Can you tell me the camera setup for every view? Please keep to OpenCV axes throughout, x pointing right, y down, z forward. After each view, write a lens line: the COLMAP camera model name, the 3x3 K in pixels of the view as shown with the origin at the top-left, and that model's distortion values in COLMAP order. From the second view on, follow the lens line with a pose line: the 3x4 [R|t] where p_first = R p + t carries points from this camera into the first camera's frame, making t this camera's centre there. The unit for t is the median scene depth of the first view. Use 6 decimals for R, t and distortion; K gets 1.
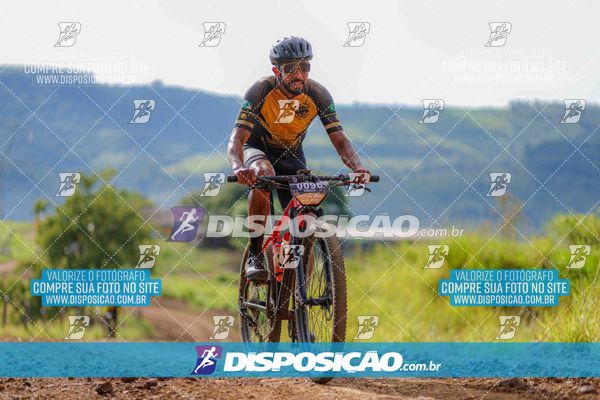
lens RADIAL K [[1693.3, 0, 259.8], [0, 1693.3, 199.7], [0, 0, 1]] dist [0.073684, -2.689272]
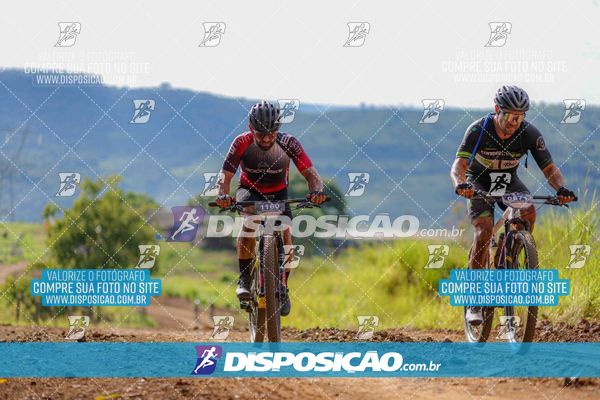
lens RADIAL K [[2897.1, 0, 300.0], [0, 2897.1, 200.0], [0, 0, 1]] dist [0.878857, -25.503197]
pose [[0.998932, -0.001050, -0.046186, 0.109028], [0.001933, 0.999816, 0.019072, -0.036440], [0.046158, -0.019141, 0.998751, -0.798362]]
